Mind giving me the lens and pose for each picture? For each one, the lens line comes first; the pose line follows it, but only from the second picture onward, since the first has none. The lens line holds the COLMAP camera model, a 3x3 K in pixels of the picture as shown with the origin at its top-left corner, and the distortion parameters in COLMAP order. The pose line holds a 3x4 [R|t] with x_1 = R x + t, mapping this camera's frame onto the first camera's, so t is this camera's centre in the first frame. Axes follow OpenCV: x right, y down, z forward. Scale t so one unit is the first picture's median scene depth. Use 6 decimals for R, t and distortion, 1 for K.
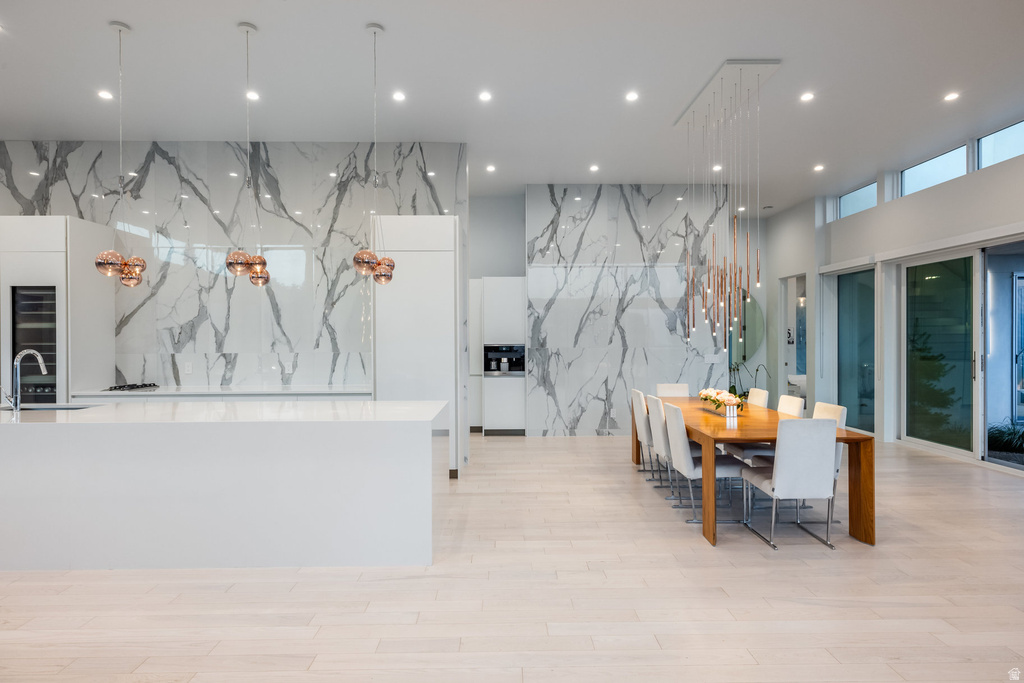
lens RADIAL K [[588.3, 0, 527.3], [0, 588.3, 332.8], [0, 0, 1]] dist [0.011928, -0.007159]
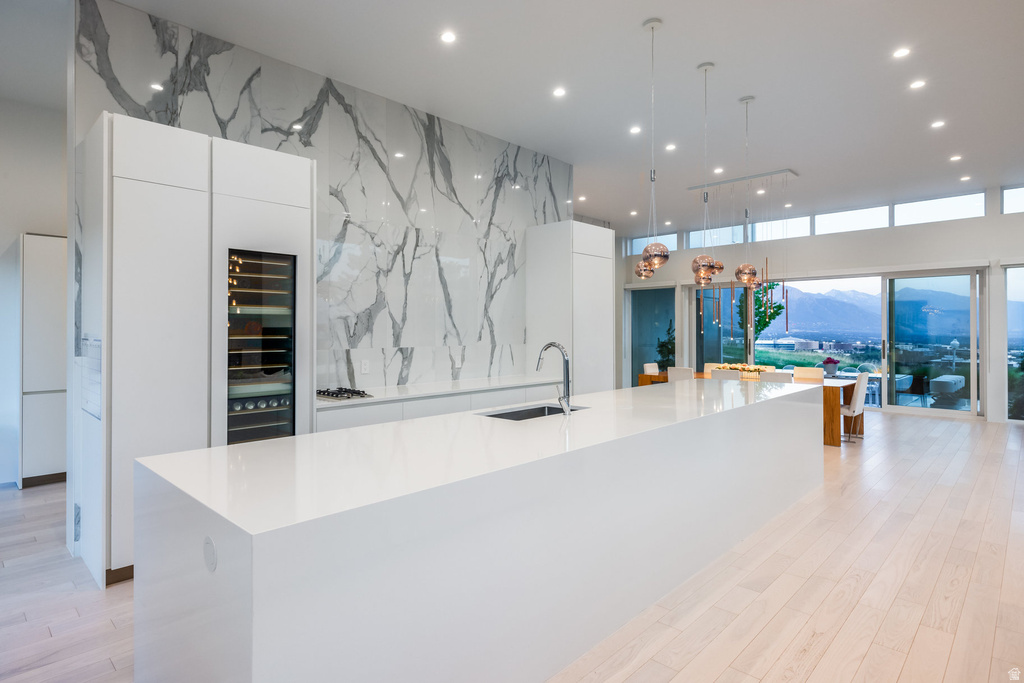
lens RADIAL K [[552.9, 0, 484.2], [0, 552.9, 322.8], [0, 0, 1]] dist [-0.003509, -0.002983]
pose [[0.710789, 0.013676, 0.703272, -0.994624], [-0.007918, 0.999903, -0.011442, 0.006637], [-0.703361, 0.002564, 0.710828, 0.336662]]
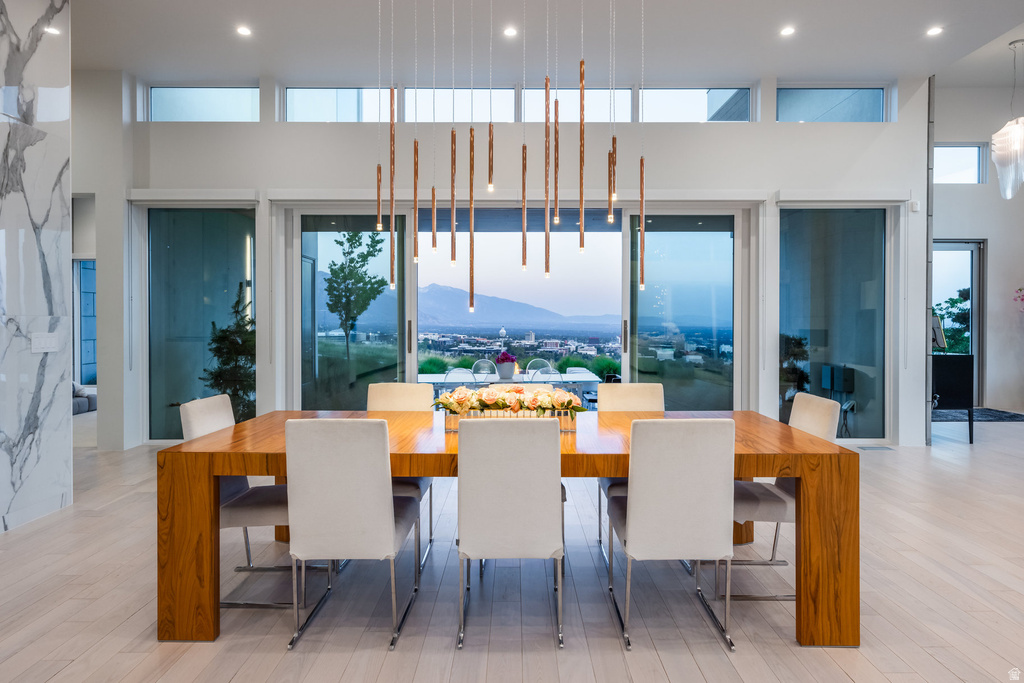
lens RADIAL K [[605.2, 0, 493.5], [0, 605.2, 327.3], [0, 0, 1]] dist [-0.002708, 0.004241]
pose [[0.029823, -0.003706, 0.999548, -0.160949], [-0.007470, 0.999964, 0.003930, 0.035413], [-0.999527, -0.007584, 0.029794, 0.803072]]
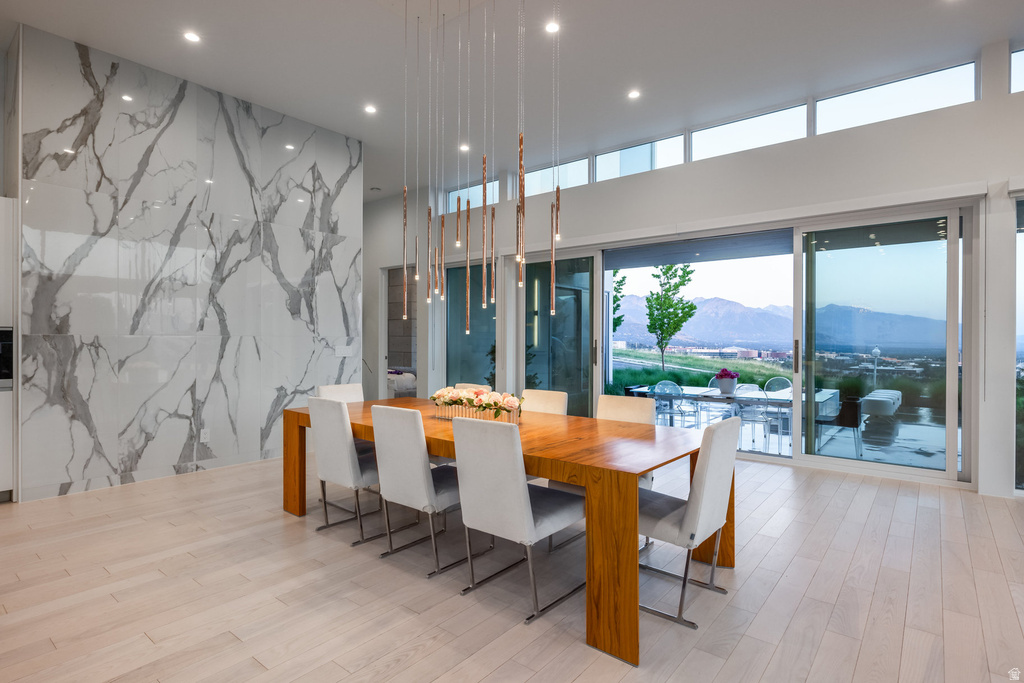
lens RADIAL K [[499.7, 0, 519.9], [0, 499.7, 340.0], [0, 0, 1]] dist [0.000400, -0.001644]
pose [[0.639374, 0.007300, 0.768861, -0.072185], [-0.012866, 0.999916, 0.001206, 0.030788], [-0.768788, -0.010663, 0.639415, 0.465992]]
